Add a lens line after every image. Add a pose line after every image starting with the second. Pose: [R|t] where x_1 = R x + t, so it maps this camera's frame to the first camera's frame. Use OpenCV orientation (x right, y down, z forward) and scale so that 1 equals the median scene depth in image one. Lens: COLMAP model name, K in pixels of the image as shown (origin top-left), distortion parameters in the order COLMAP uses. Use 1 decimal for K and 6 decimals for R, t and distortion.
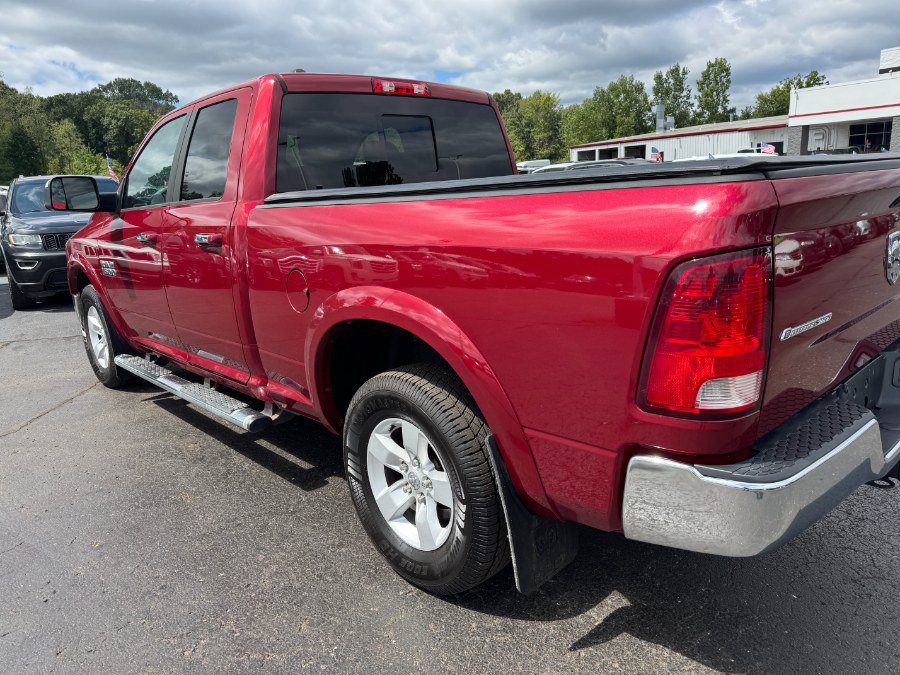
lens RADIAL K [[654.5, 0, 446.3], [0, 654.5, 338.3], [0, 0, 1]] dist [-0.004465, 0.004030]
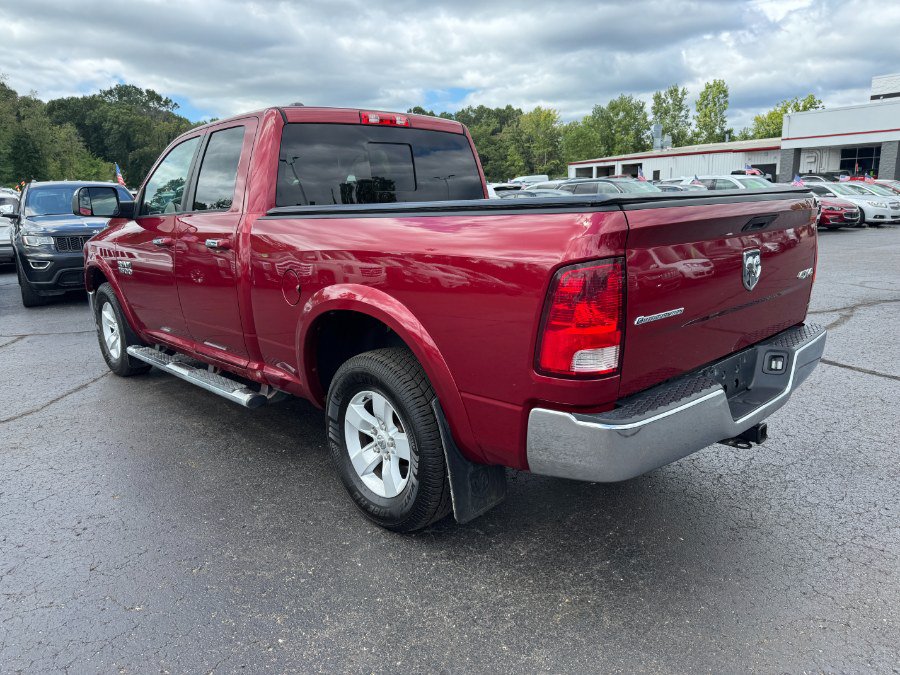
lens RADIAL K [[656.2, 0, 450.0], [0, 656.2, 337.5], [0, 0, 1]] dist [0.001591, -0.001223]
pose [[0.999696, 0.022523, 0.010020, 0.032449], [-0.022318, 0.999548, -0.020143, 0.021692], [-0.010470, 0.019913, 0.999747, -0.126089]]
